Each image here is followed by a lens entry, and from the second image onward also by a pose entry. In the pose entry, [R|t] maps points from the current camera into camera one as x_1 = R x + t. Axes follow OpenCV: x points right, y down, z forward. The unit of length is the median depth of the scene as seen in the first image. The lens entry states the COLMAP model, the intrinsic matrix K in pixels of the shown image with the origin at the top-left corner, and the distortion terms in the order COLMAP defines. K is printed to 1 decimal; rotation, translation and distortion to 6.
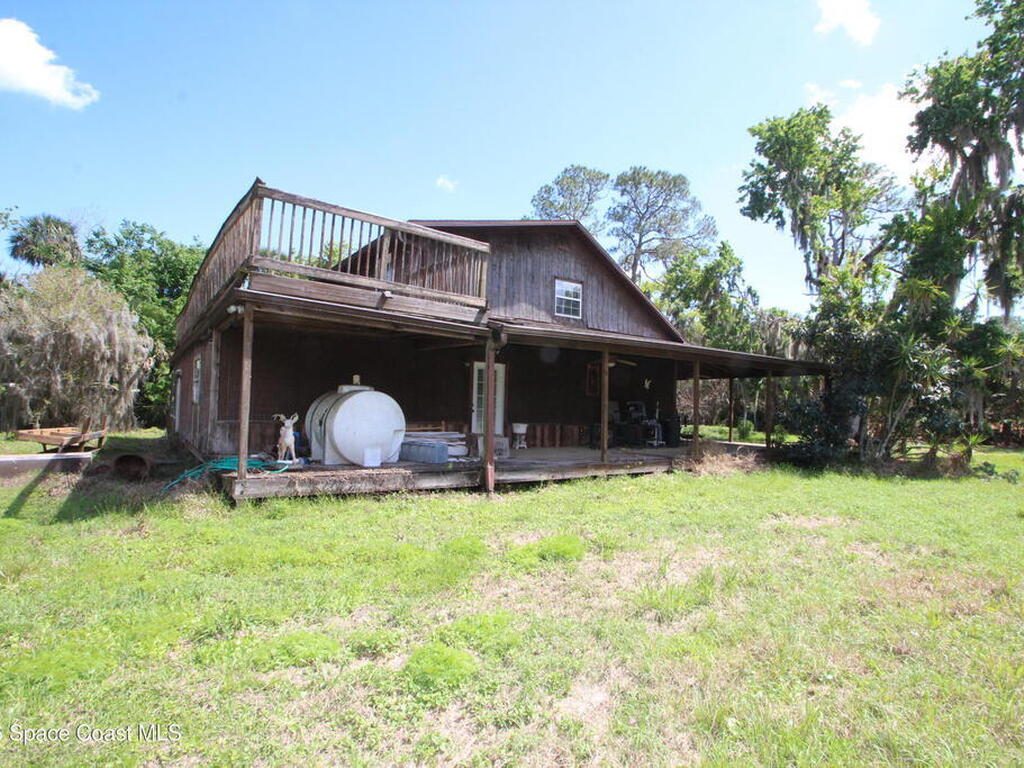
lens RADIAL K [[528.2, 0, 518.6], [0, 528.2, 392.6], [0, 0, 1]] dist [-0.001913, -0.005324]
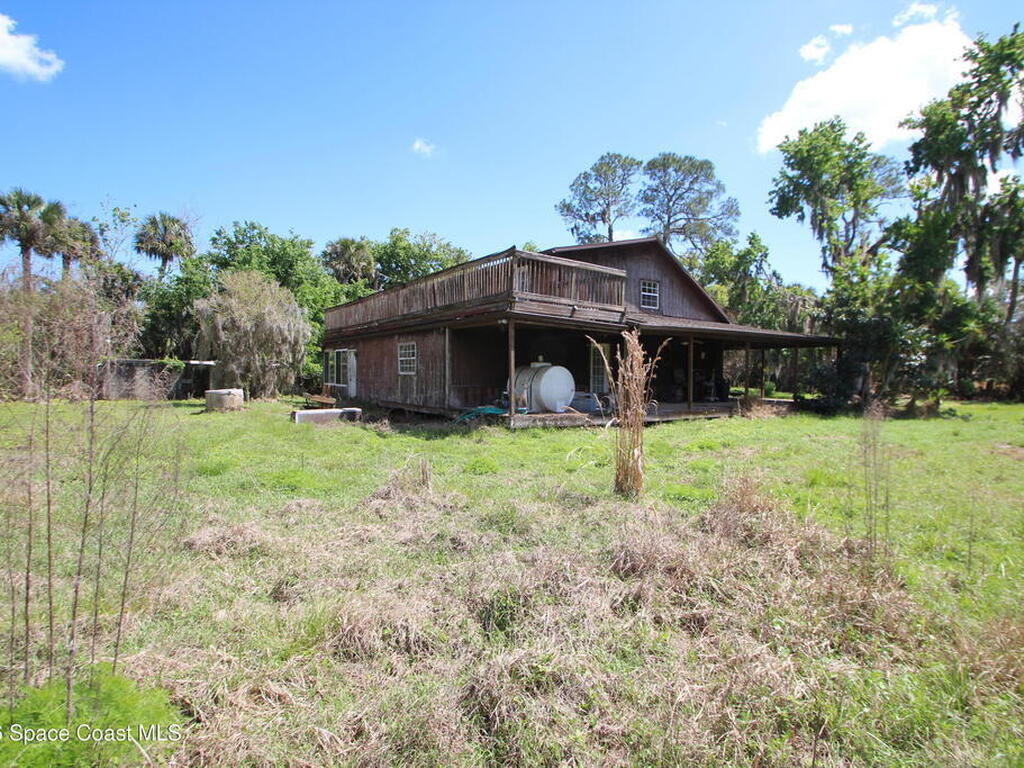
lens RADIAL K [[528.2, 0, 518.4], [0, 528.2, 388.7], [0, 0, 1]] dist [-0.001913, -0.005324]
pose [[0.999828, -0.014161, -0.011980, -0.195498], [0.014823, 0.998257, 0.057121, -0.014500], [0.011150, -0.057288, 0.998295, -0.320568]]
